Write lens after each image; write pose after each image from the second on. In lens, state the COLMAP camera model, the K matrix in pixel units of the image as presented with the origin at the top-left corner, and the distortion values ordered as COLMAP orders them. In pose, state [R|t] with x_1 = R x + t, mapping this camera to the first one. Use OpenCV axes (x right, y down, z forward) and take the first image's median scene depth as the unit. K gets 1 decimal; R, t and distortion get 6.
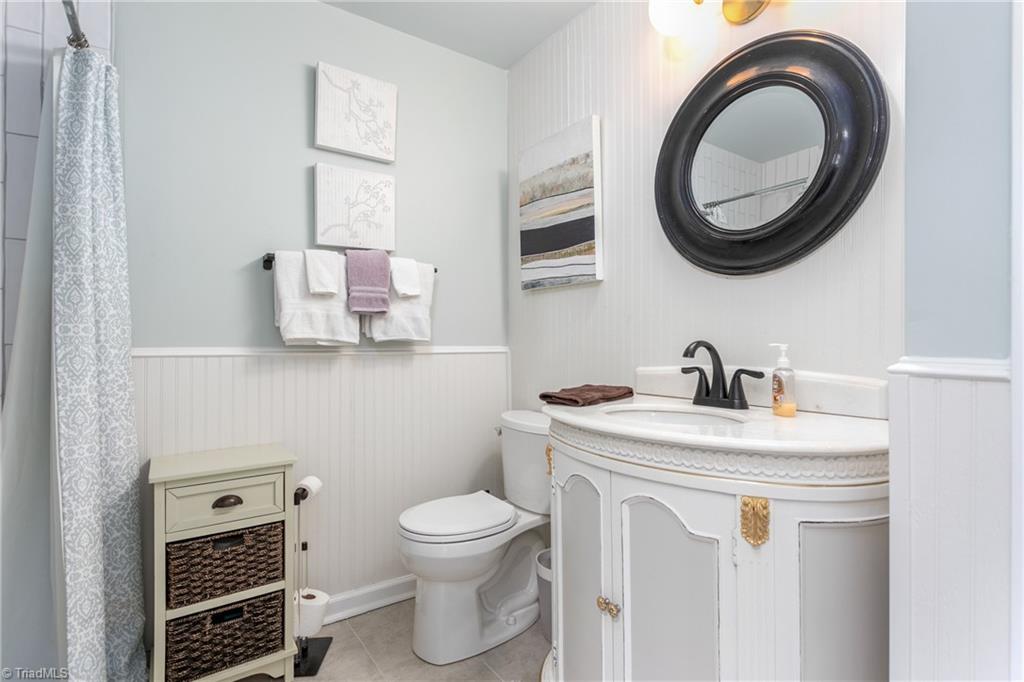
lens RADIAL K [[496.0, 0, 512.0], [0, 496.0, 341.0], [0, 0, 1]] dist [-0.002380, -0.000209]
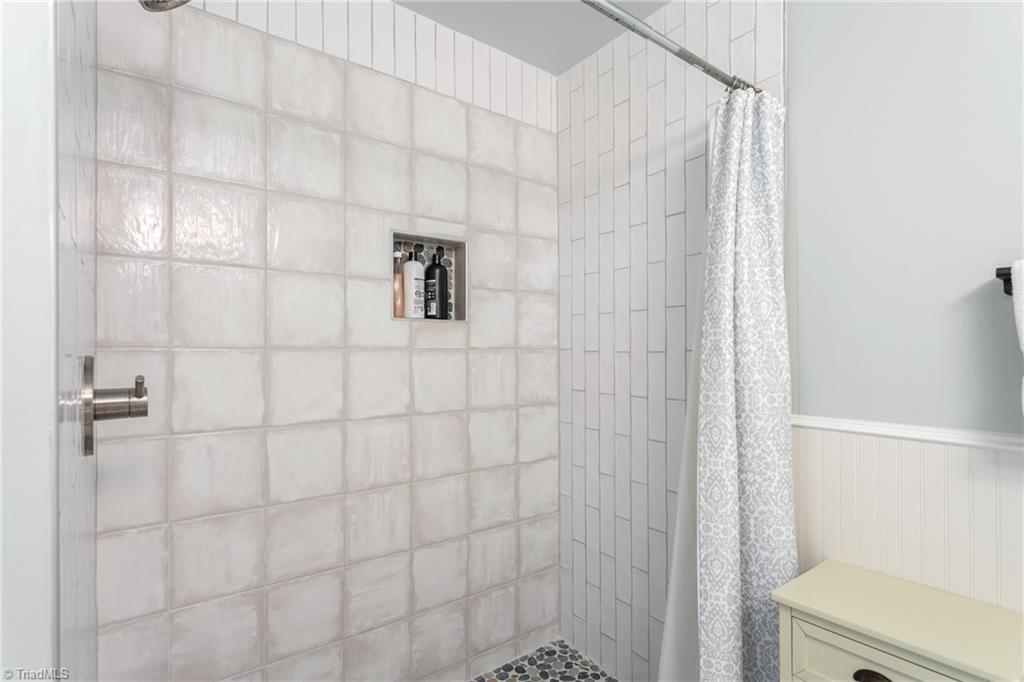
lens RADIAL K [[496.0, 0, 512.0], [0, 496.0, 341.0], [0, 0, 1]] dist [-0.002380, -0.000209]
pose [[0.040391, -0.013215, -0.999097, 0.043277], [0.001546, 0.999912, -0.013163, -0.113717], [0.999183, -0.001013, 0.040408, 0.547069]]
